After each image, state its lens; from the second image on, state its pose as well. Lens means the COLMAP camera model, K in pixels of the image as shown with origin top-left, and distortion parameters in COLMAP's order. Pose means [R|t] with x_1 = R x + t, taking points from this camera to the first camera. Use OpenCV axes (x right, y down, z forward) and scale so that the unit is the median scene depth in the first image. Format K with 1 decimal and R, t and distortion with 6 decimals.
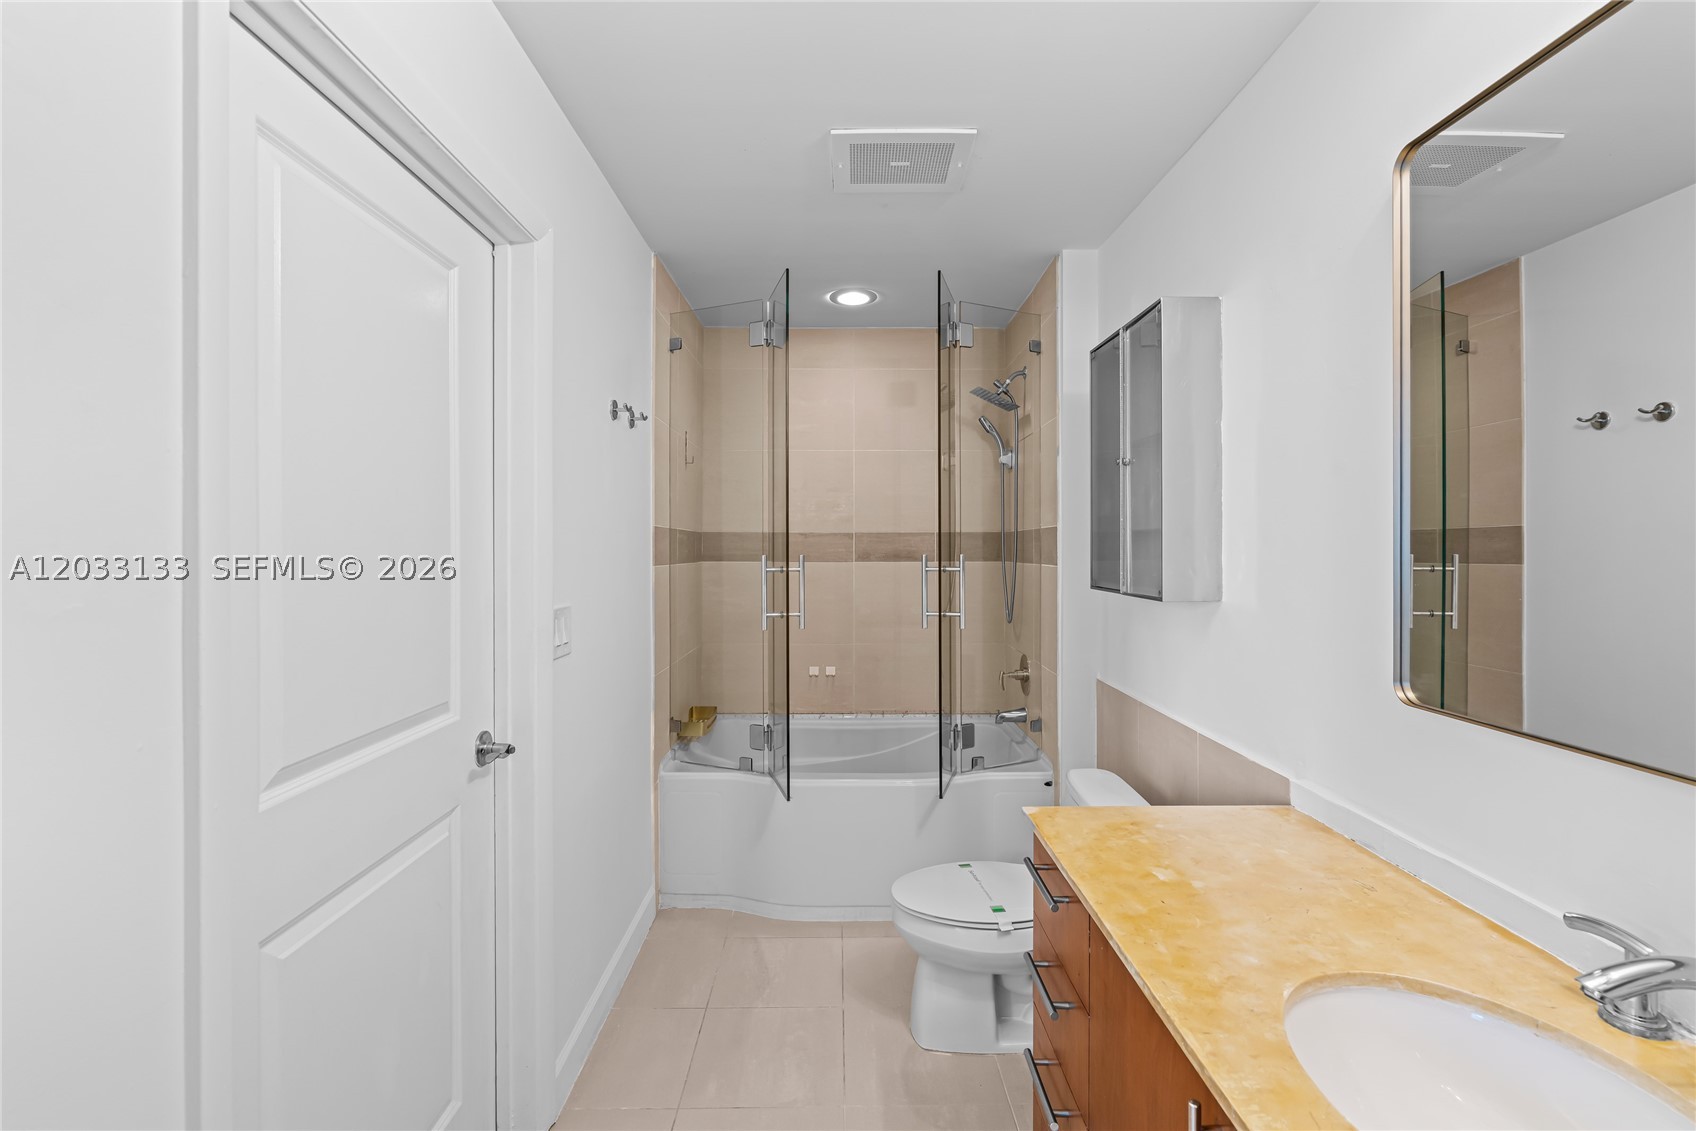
lens RADIAL K [[774.3, 0, 849.2], [0, 774.3, 566.9], [0, 0, 1]] dist [-0.003725, 0.000378]
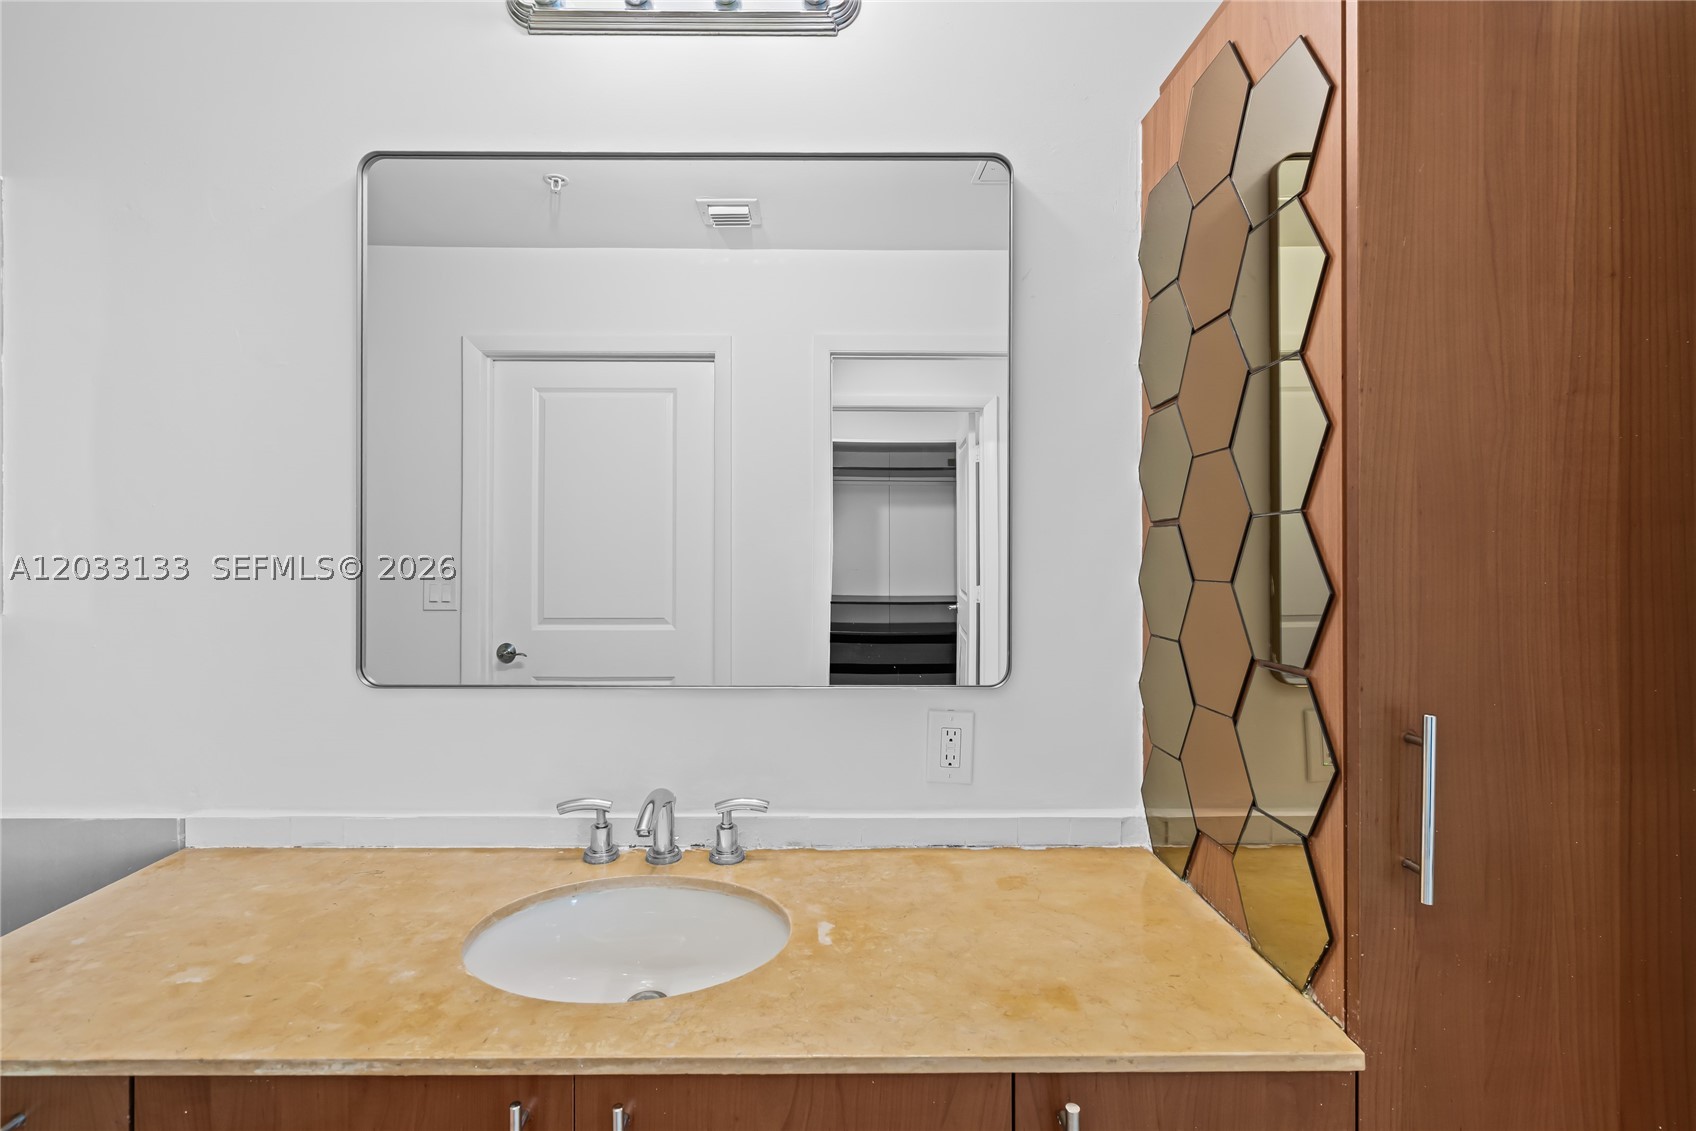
lens RADIAL K [[774.3, 0, 849.2], [0, 774.3, 566.9], [0, 0, 1]] dist [-0.003725, 0.000378]
pose [[0.000926, -0.035992, 0.999352, -0.339776], [0.026673, 0.998997, 0.035955, -0.007076], [-0.999644, 0.026622, 0.001886, 0.373971]]
